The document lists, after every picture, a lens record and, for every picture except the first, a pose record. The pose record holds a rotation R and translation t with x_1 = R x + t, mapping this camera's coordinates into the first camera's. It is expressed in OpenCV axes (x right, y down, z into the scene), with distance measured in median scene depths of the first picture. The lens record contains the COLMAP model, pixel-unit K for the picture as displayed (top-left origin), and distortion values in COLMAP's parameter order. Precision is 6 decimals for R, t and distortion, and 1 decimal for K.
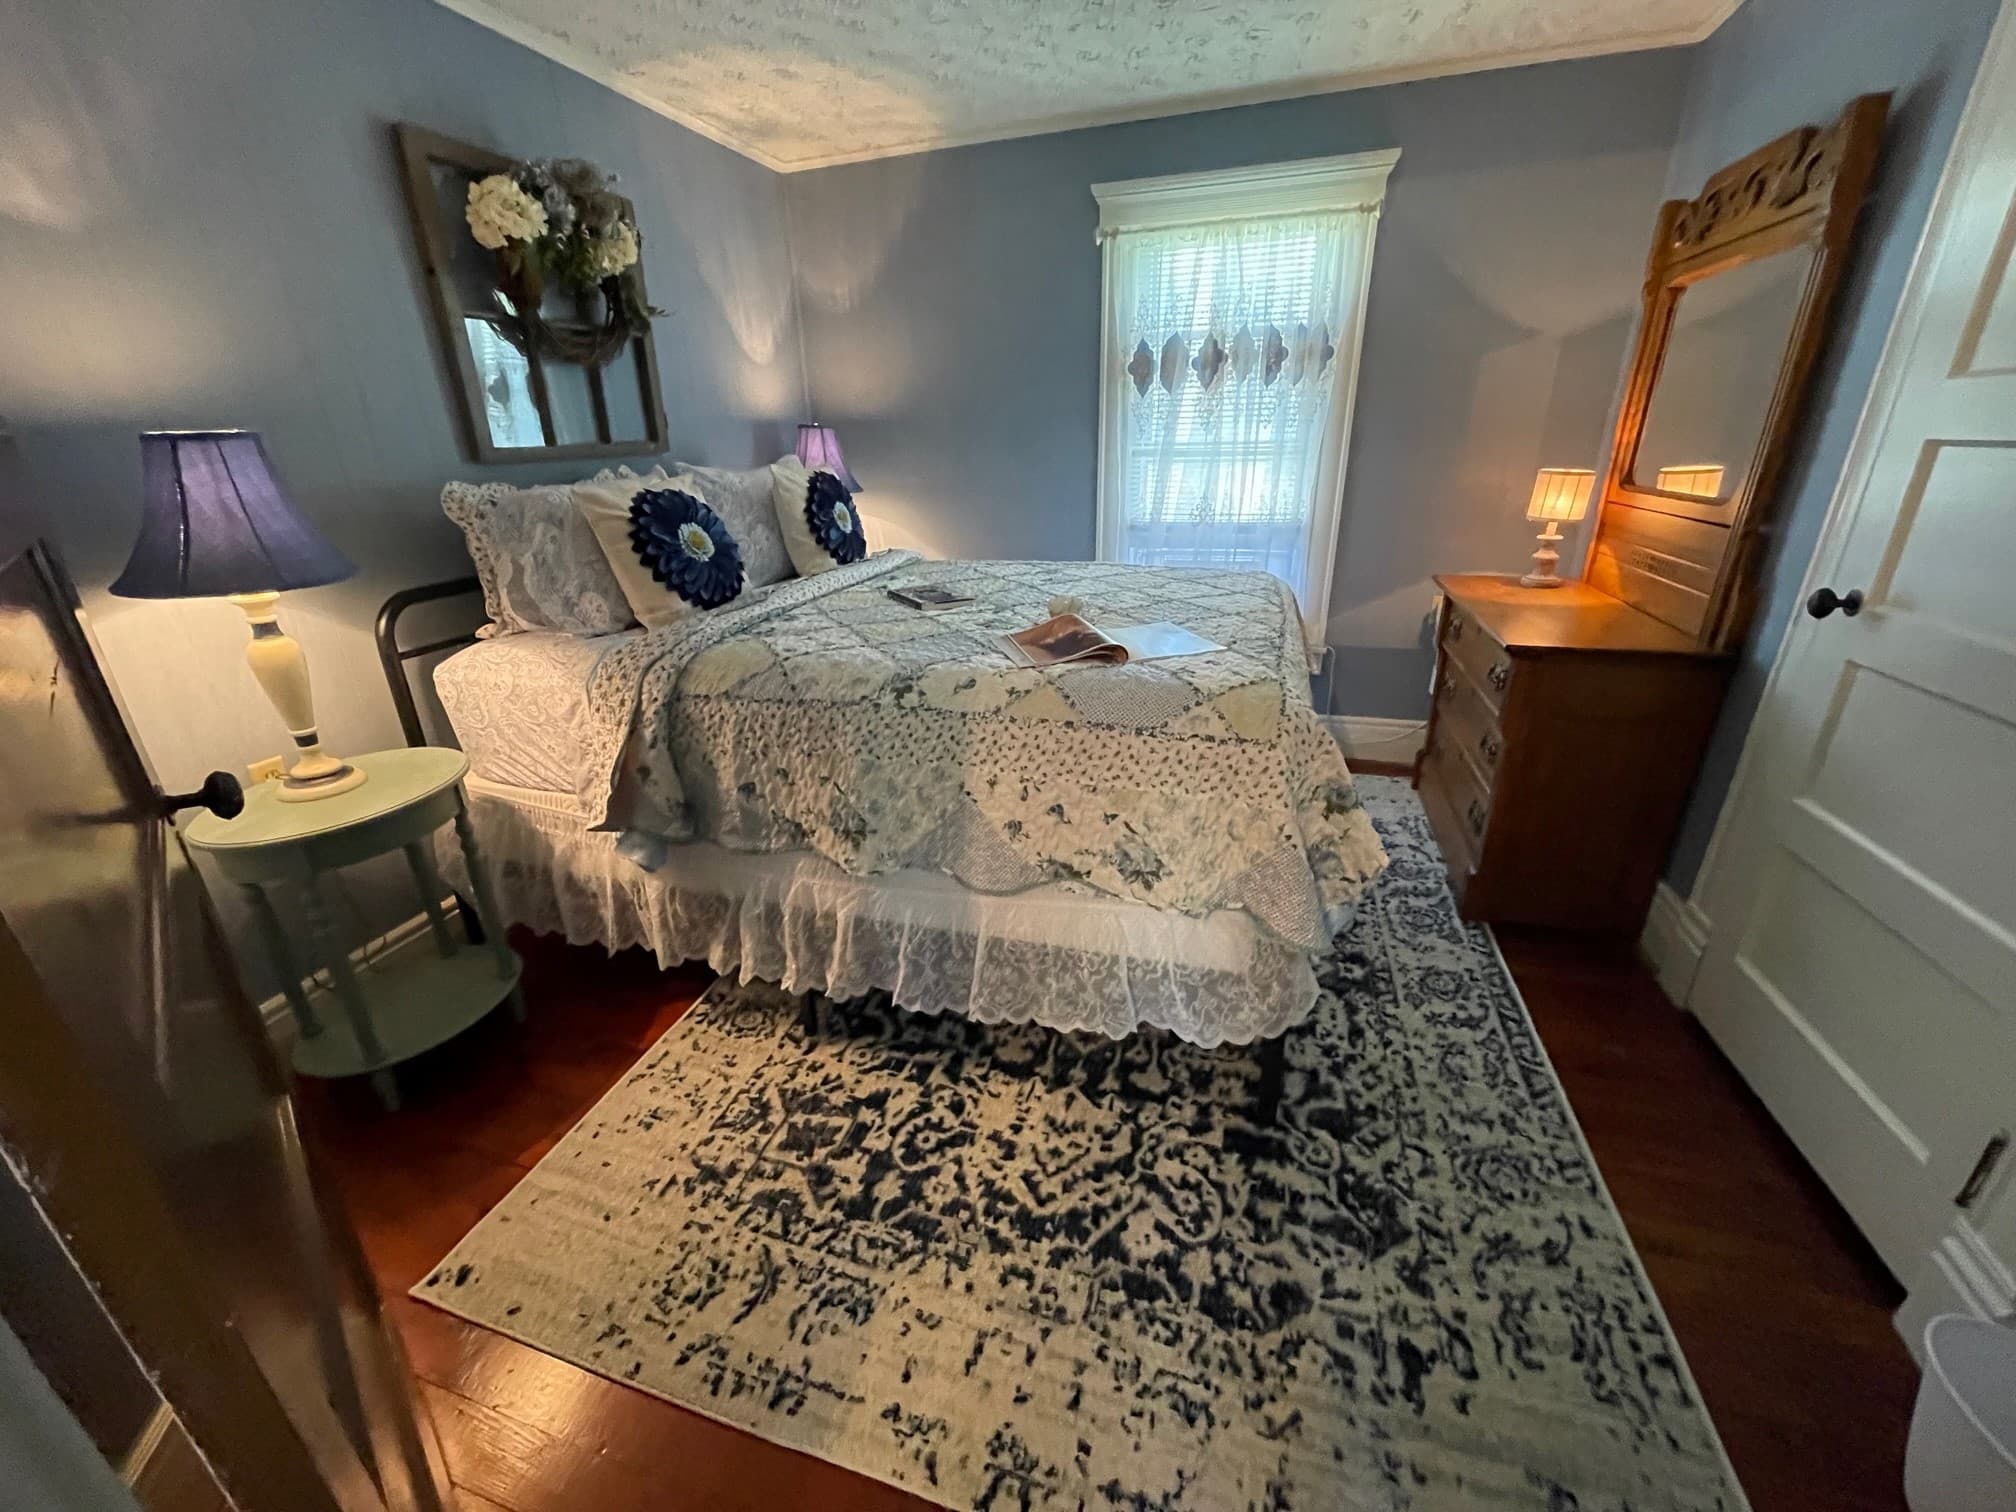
lens RADIAL K [[807.2, 0, 1007.6], [0, 807.2, 750.7], [0, 0, 1]] dist [0.001776, 0.001144]
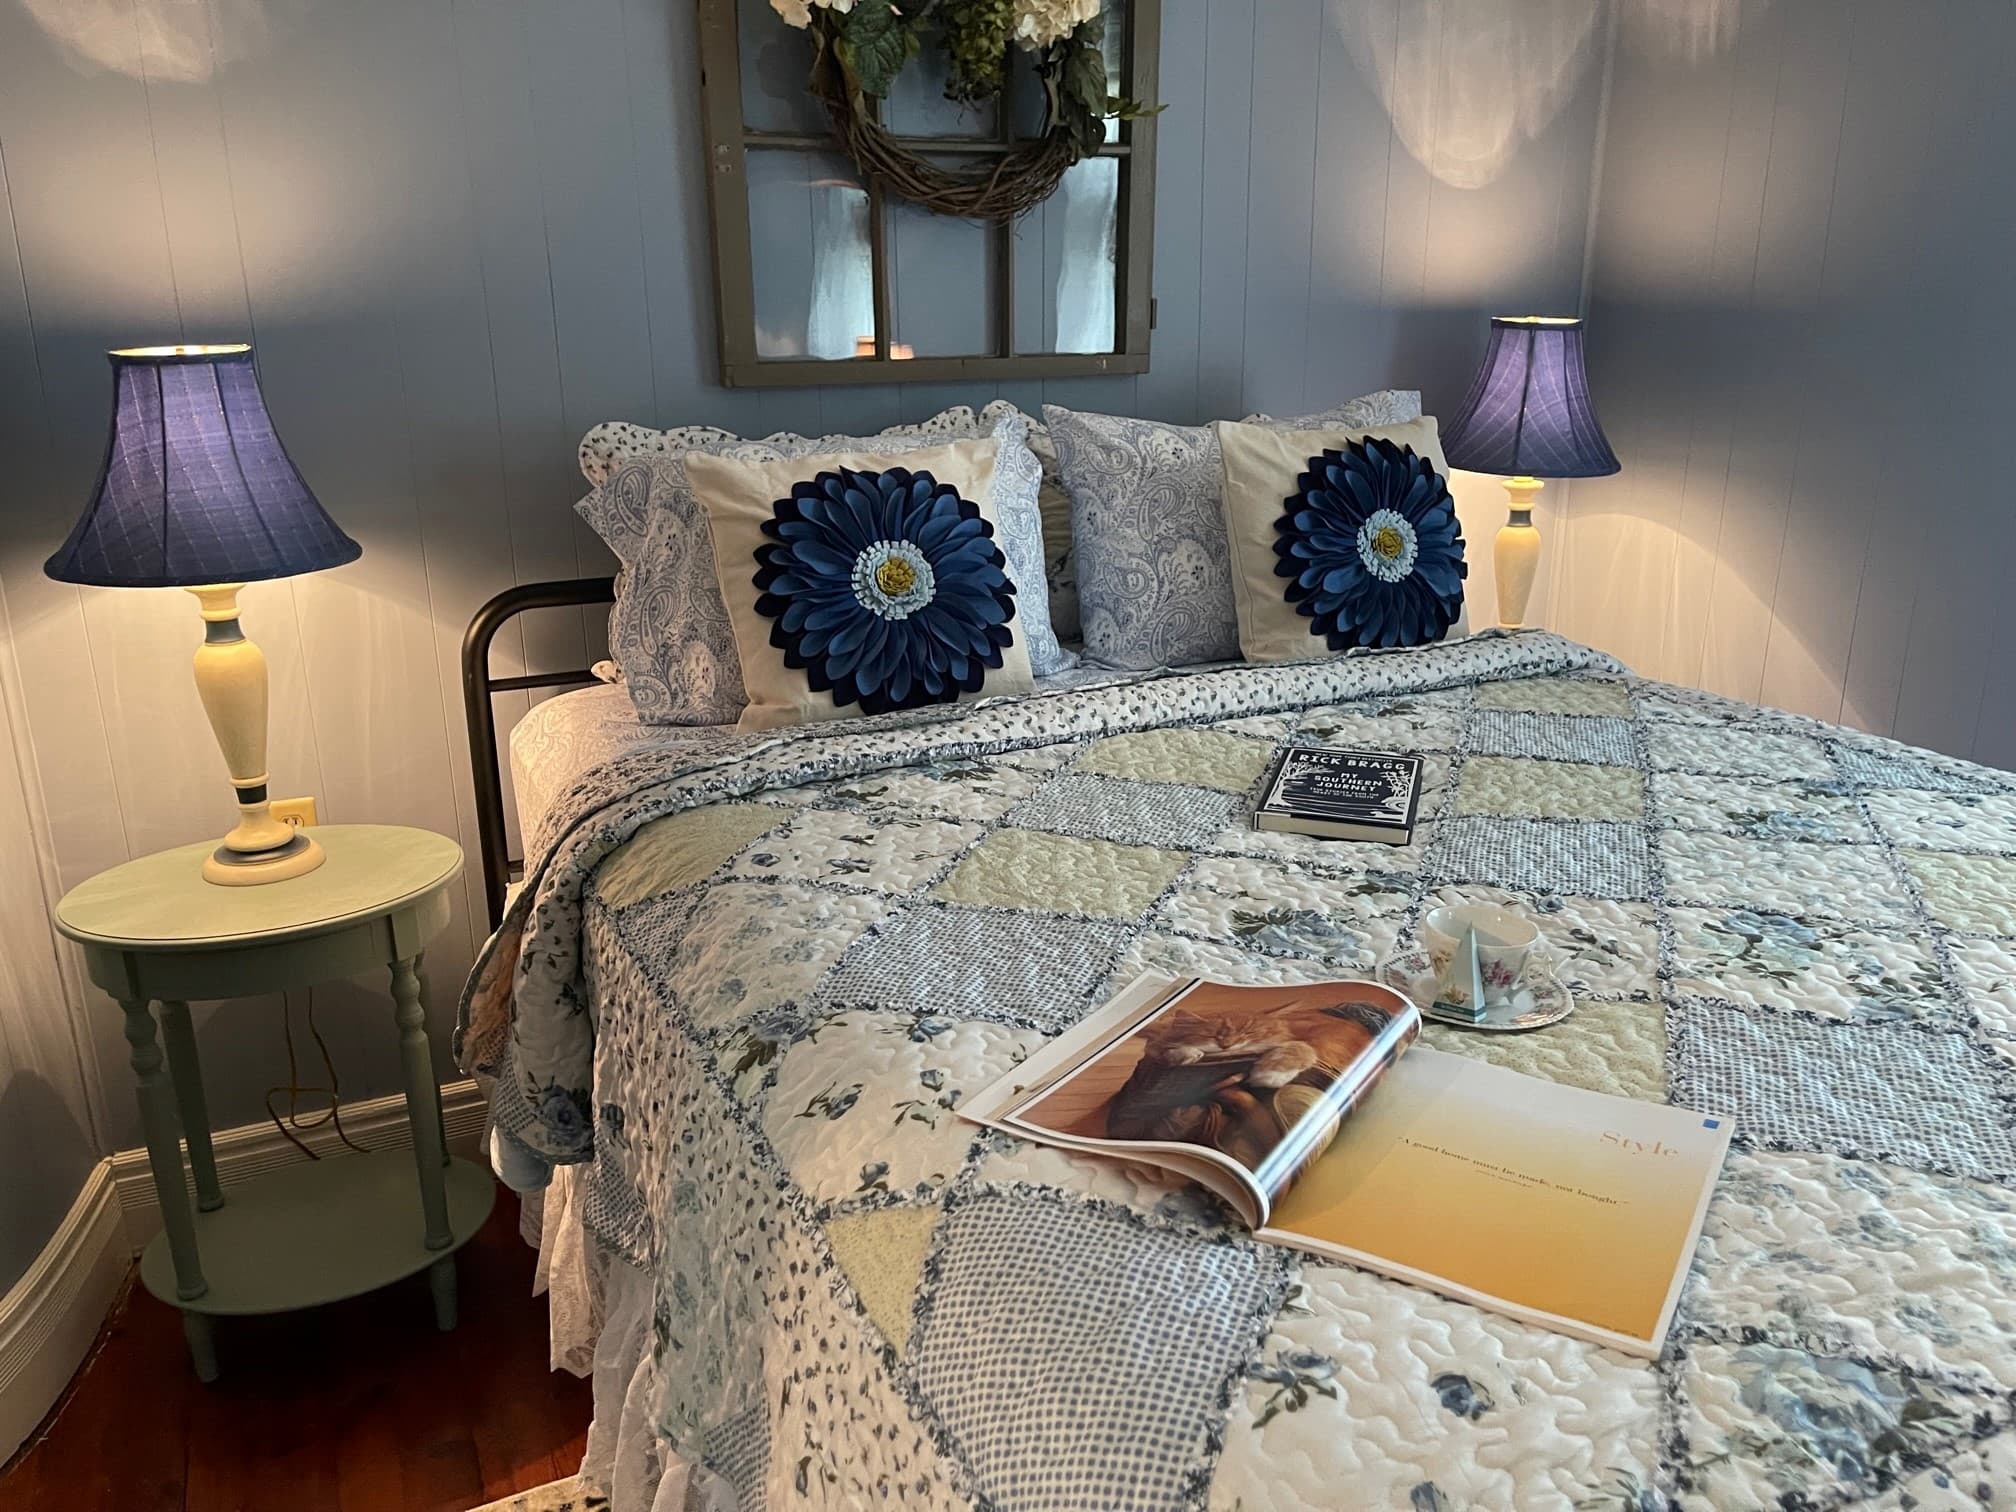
lens RADIAL K [[1538.7, 0, 1009.2], [0, 1538.7, 763.6], [0, 0, 1]] dist [0.064340, -0.045916]
pose [[0.696361, 0.237375, -0.677299, 0.341303], [-0.282084, 0.958294, 0.045834, -0.216958], [0.659932, 0.159138, 0.734279, 0.374106]]
